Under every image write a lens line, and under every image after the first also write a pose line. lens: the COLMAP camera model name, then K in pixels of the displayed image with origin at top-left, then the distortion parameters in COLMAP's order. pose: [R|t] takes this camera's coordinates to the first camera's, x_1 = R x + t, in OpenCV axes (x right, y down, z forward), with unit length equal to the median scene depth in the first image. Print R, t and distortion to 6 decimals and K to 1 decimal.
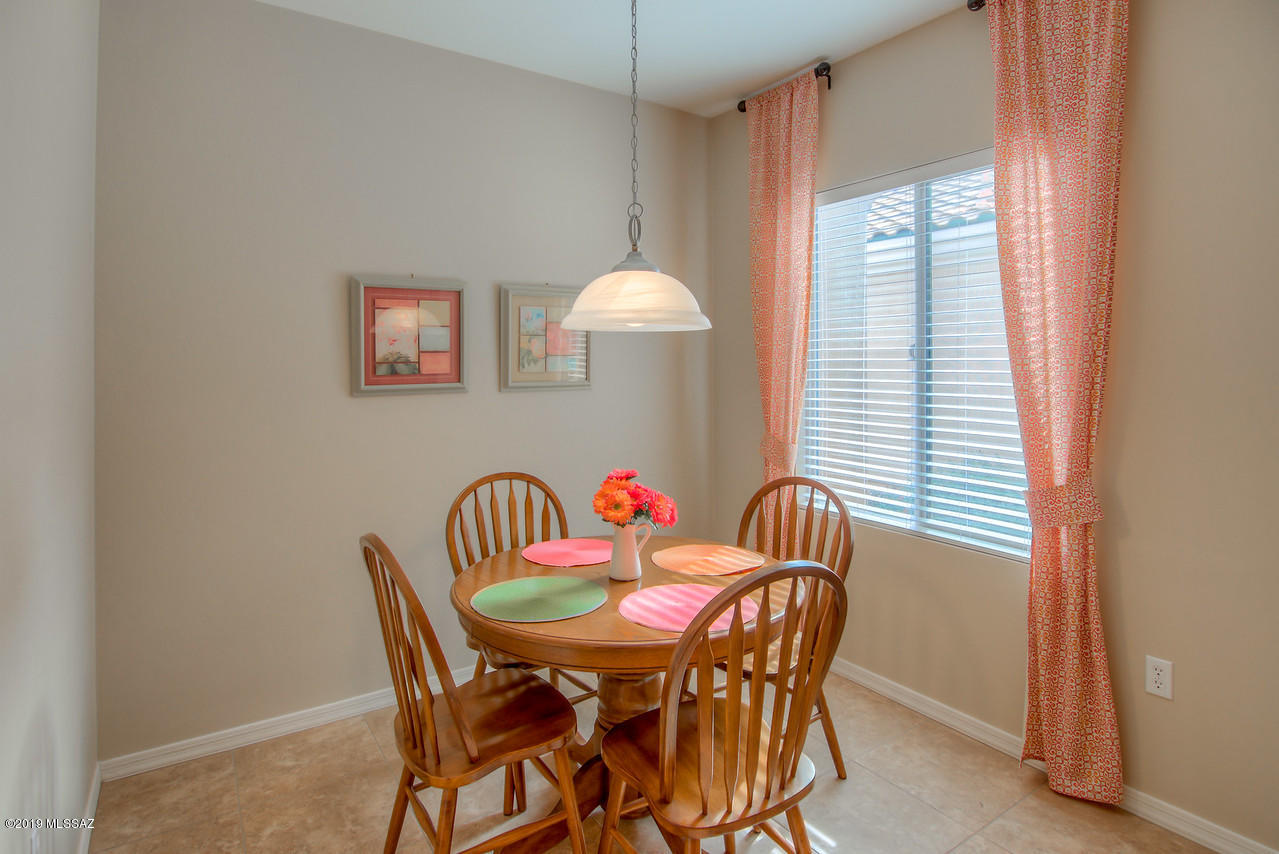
lens RADIAL K [[663.8, 0, 639.3], [0, 663.8, 363.7], [0, 0, 1]] dist [0.001536, -0.013708]
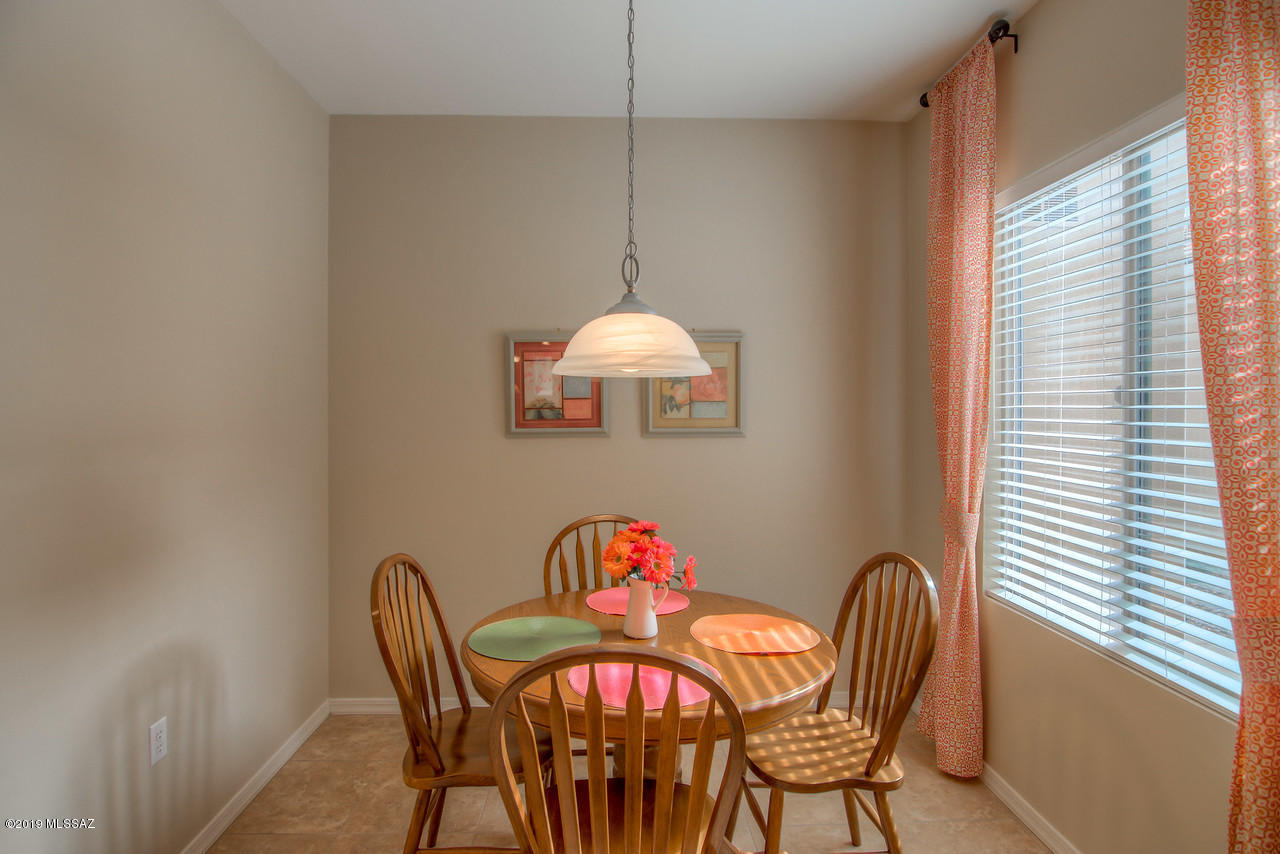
lens RADIAL K [[653.9, 0, 637.2], [0, 653.9, 406.4], [0, 0, 1]] dist [-0.013961, -0.000669]
pose [[0.845653, 0.002035, -0.533729, 0.370315], [-0.003156, 0.999994, -0.001188, -0.004270], [0.533723, 0.002689, 0.845655, 0.158667]]
